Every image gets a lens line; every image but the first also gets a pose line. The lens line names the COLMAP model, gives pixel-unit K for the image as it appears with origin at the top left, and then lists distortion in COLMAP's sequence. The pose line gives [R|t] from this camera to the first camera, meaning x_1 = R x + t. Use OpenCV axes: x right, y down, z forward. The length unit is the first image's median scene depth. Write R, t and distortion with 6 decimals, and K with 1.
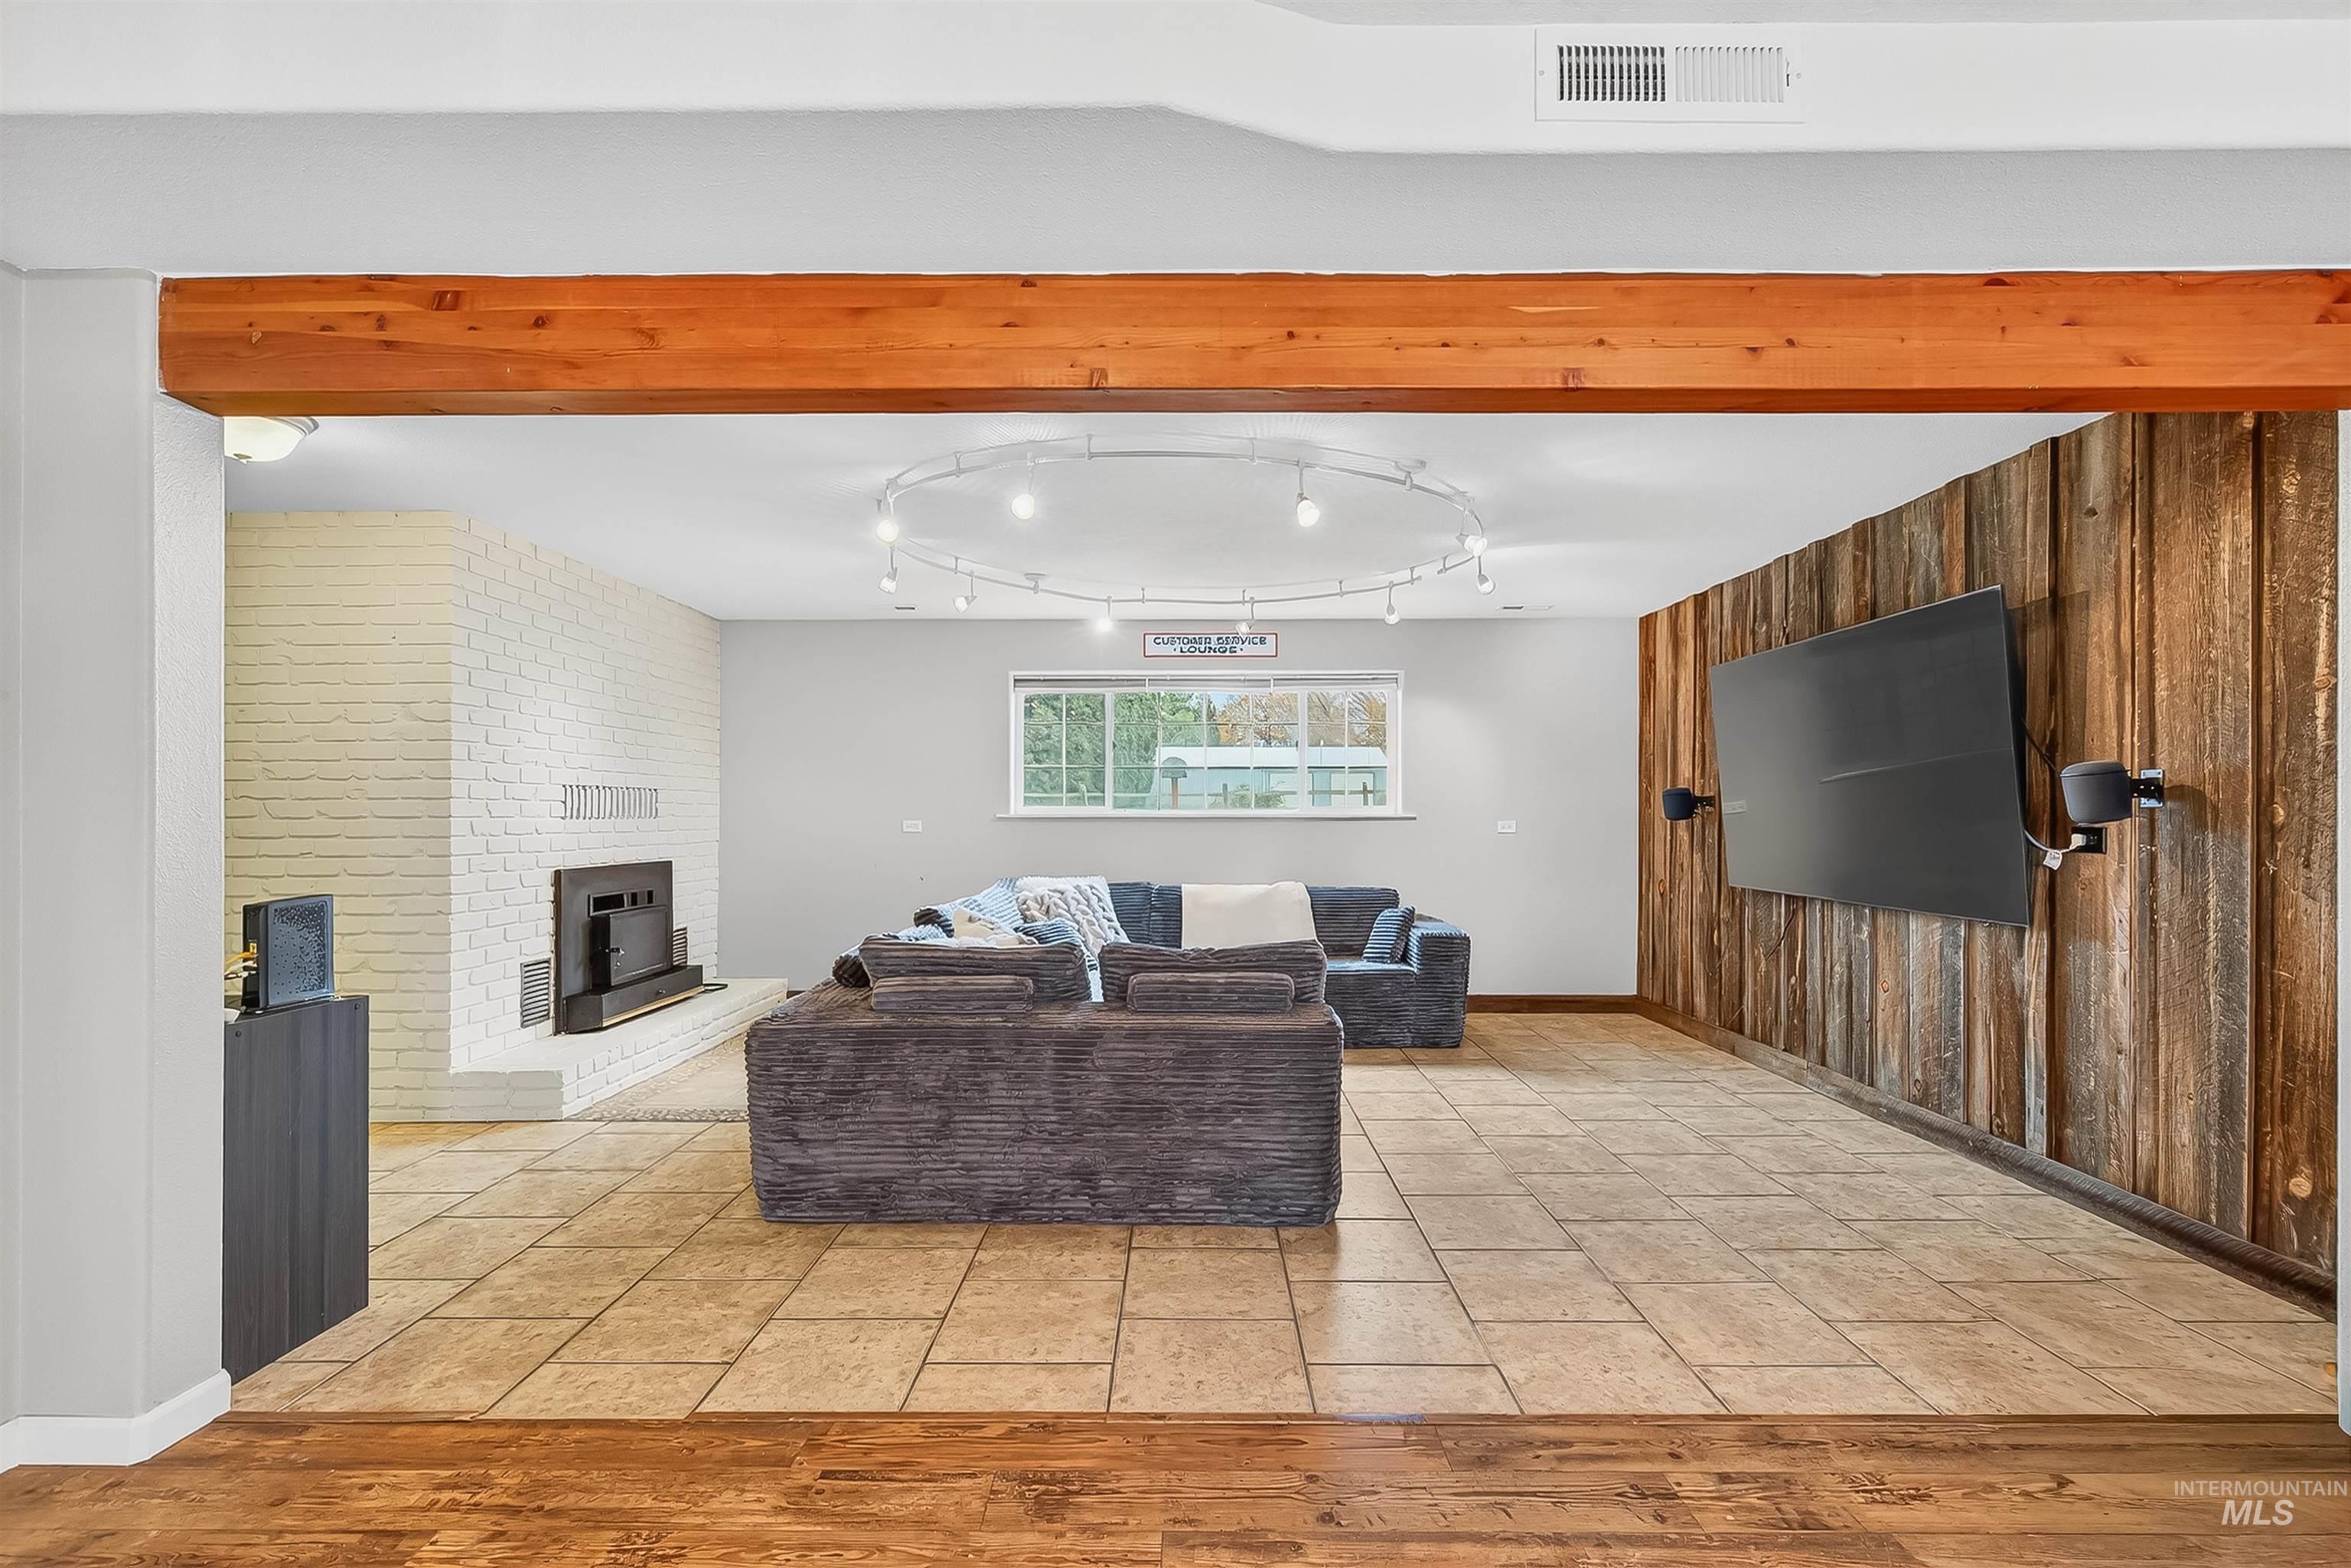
lens RADIAL K [[1065.4, 0, 1183.4], [0, 1065.4, 819.4], [0, 0, 1]] dist [-0.004653, -0.000382]
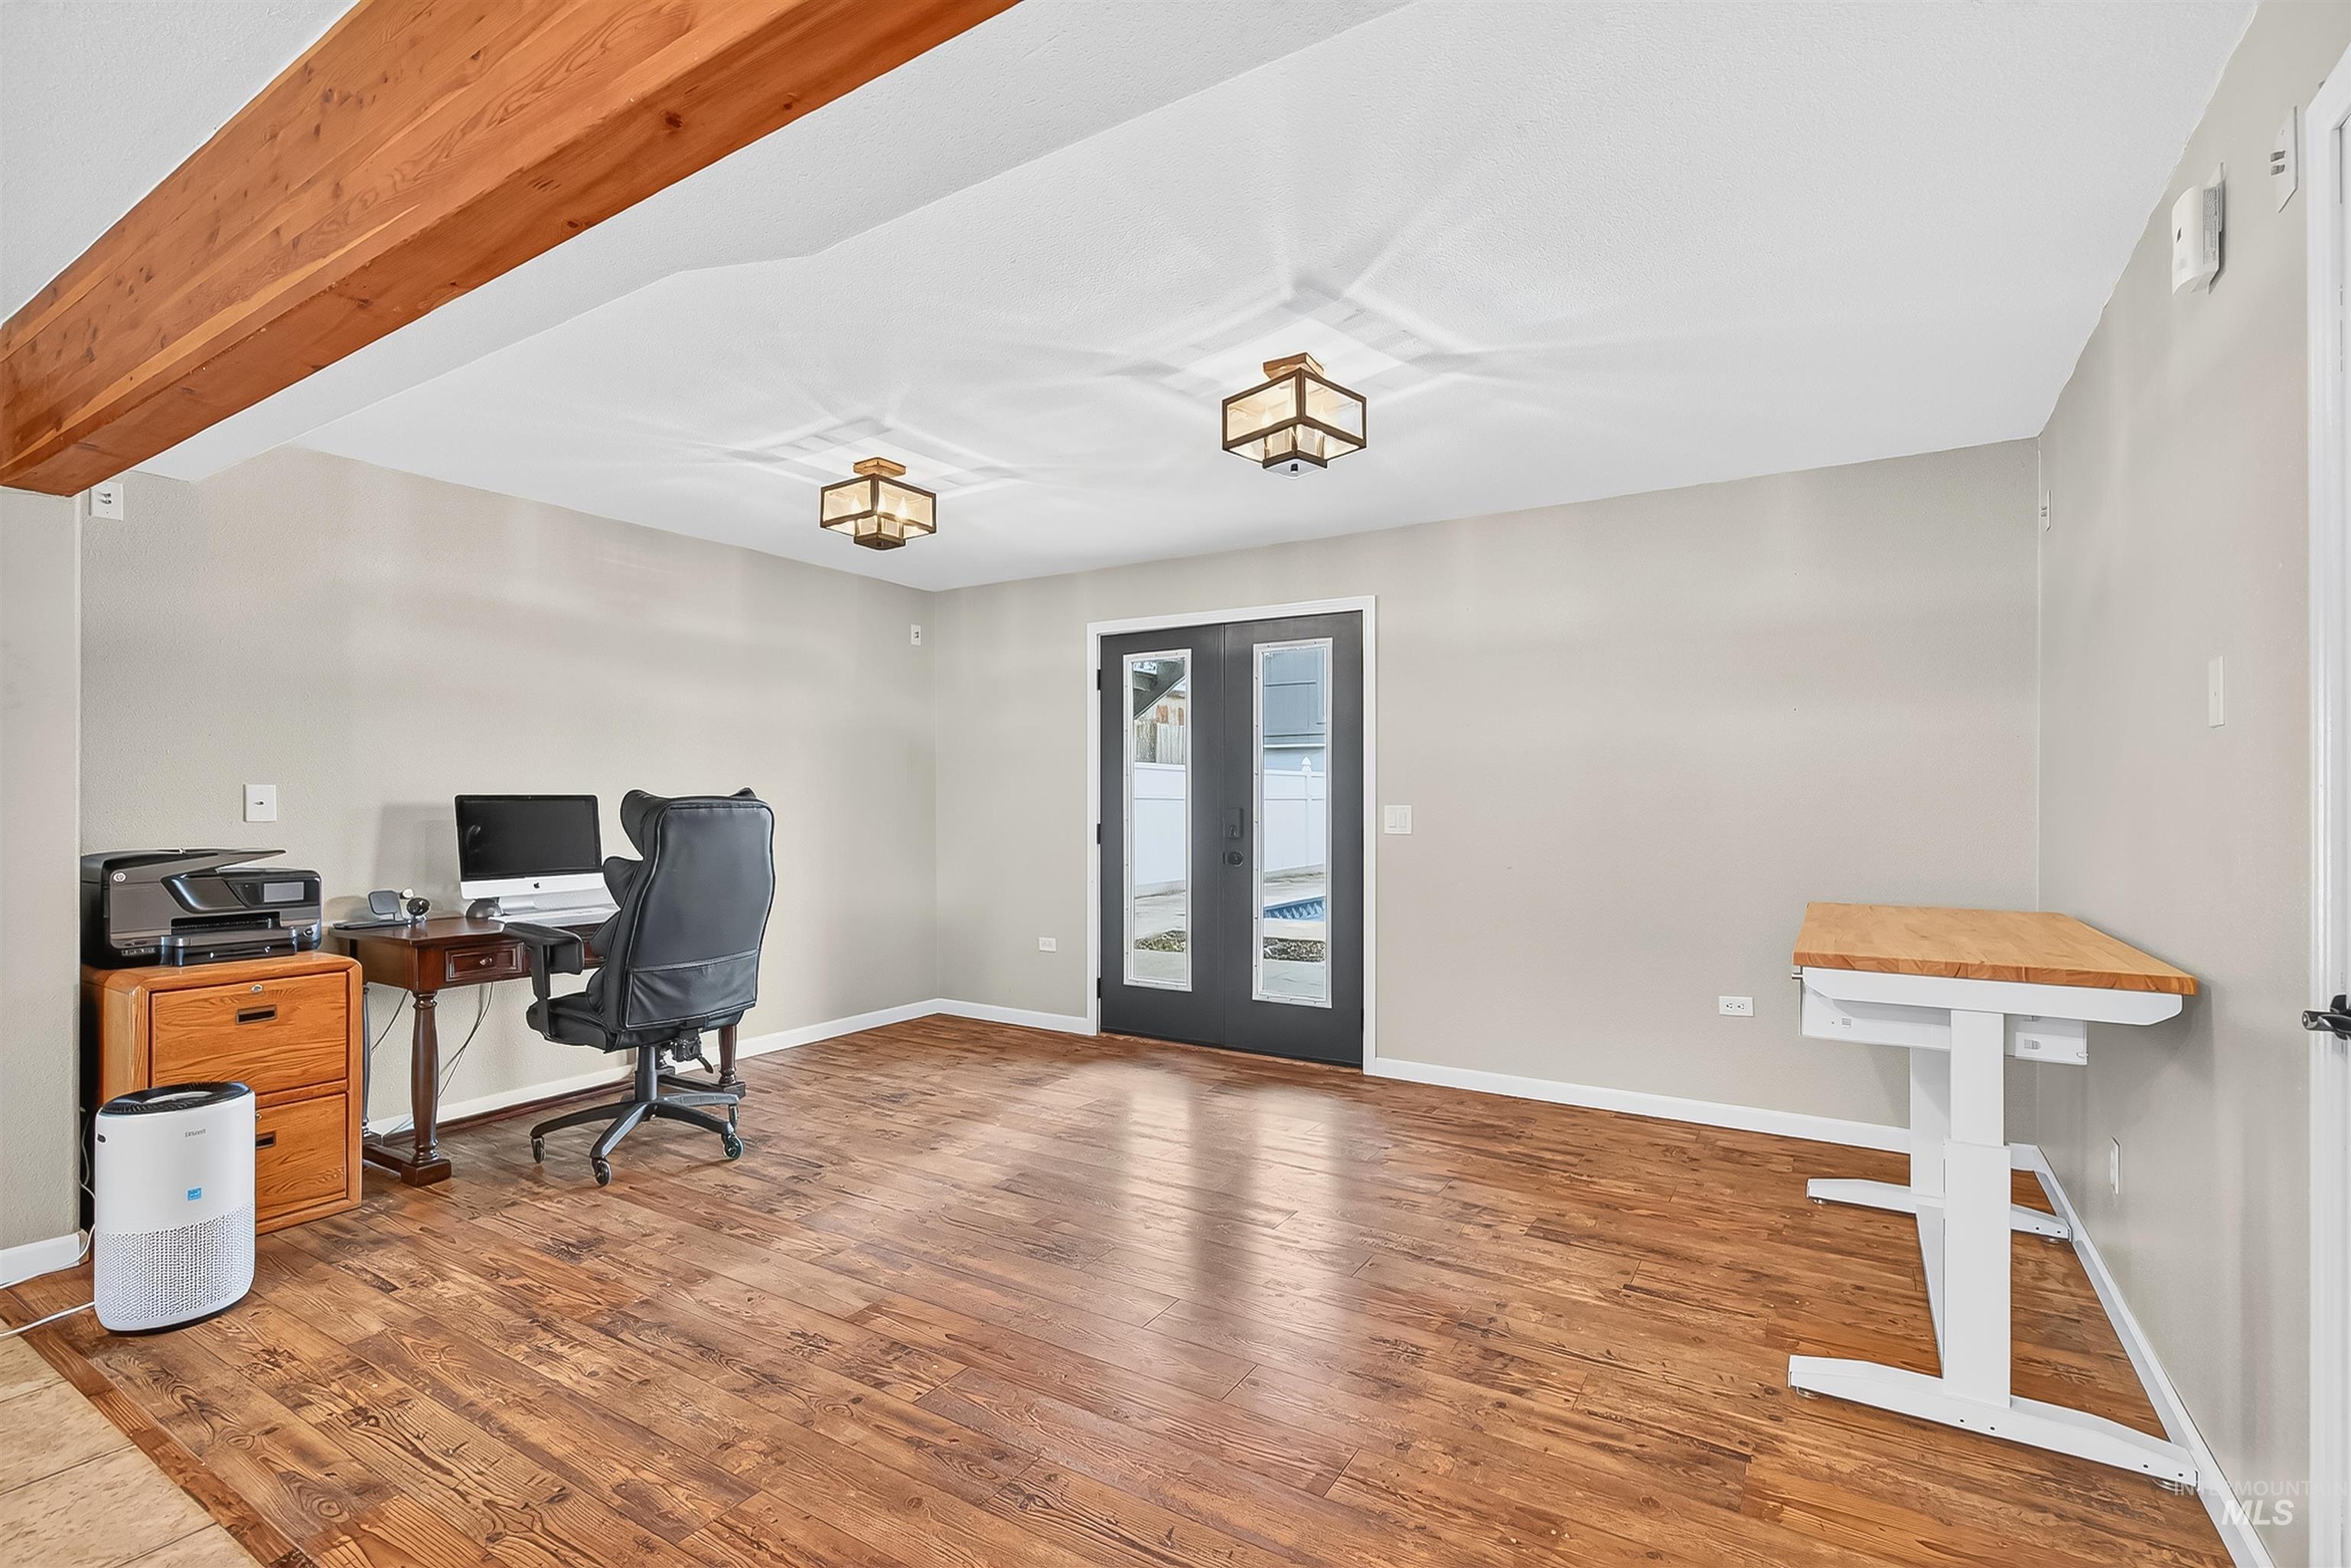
lens RADIAL K [[1065.4, 0, 1177.3], [0, 1065.4, 786.2], [0, 0, 1]] dist [-0.004653, -0.000382]
pose [[-0.848954, 0.008896, 0.528391, -0.505528], [0.003745, 0.999934, -0.010819, -0.003601], [-0.528453, -0.007206, -0.848932, 0.867567]]
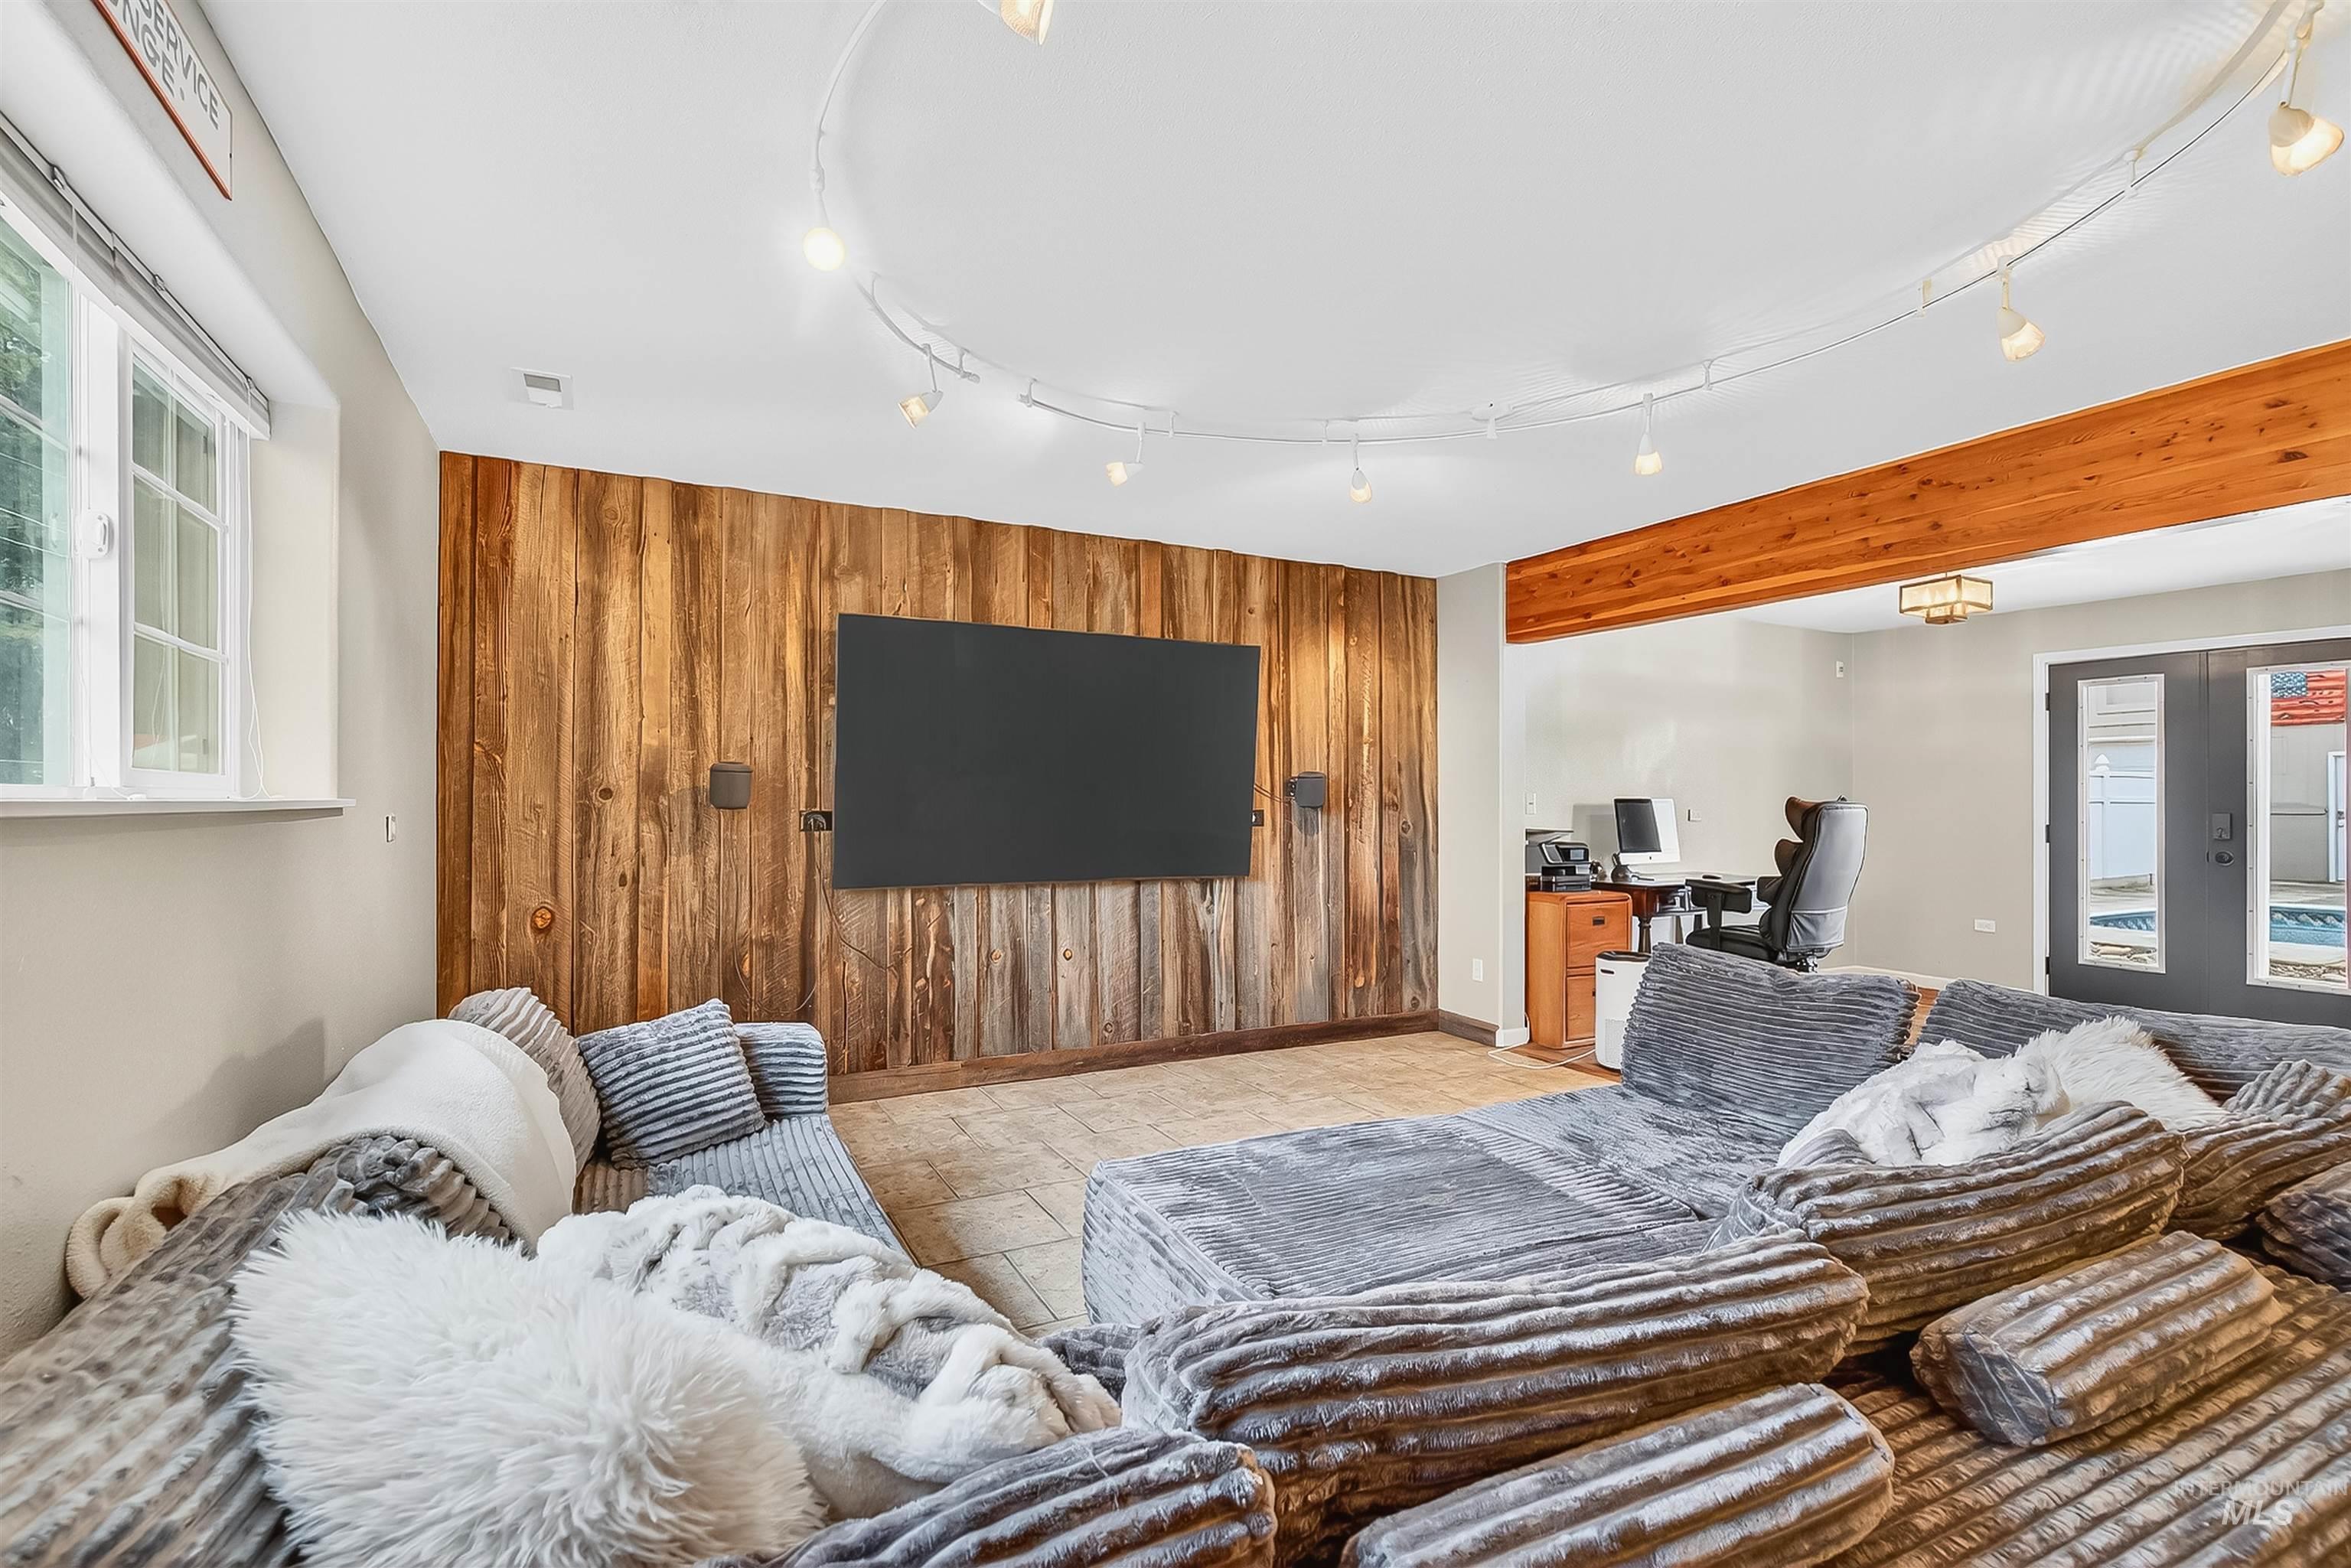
lens RADIAL K [[1065.4, 0, 1181.4], [0, 1065.4, 790.4], [0, 0, 1]] dist [-0.004653, -0.000382]
pose [[-0.466204, 0.004874, 0.884664, -0.508924], [-0.001443, 0.999979, -0.006270, -0.011406], [-0.884676, -0.004199, -0.466187, 1.860361]]
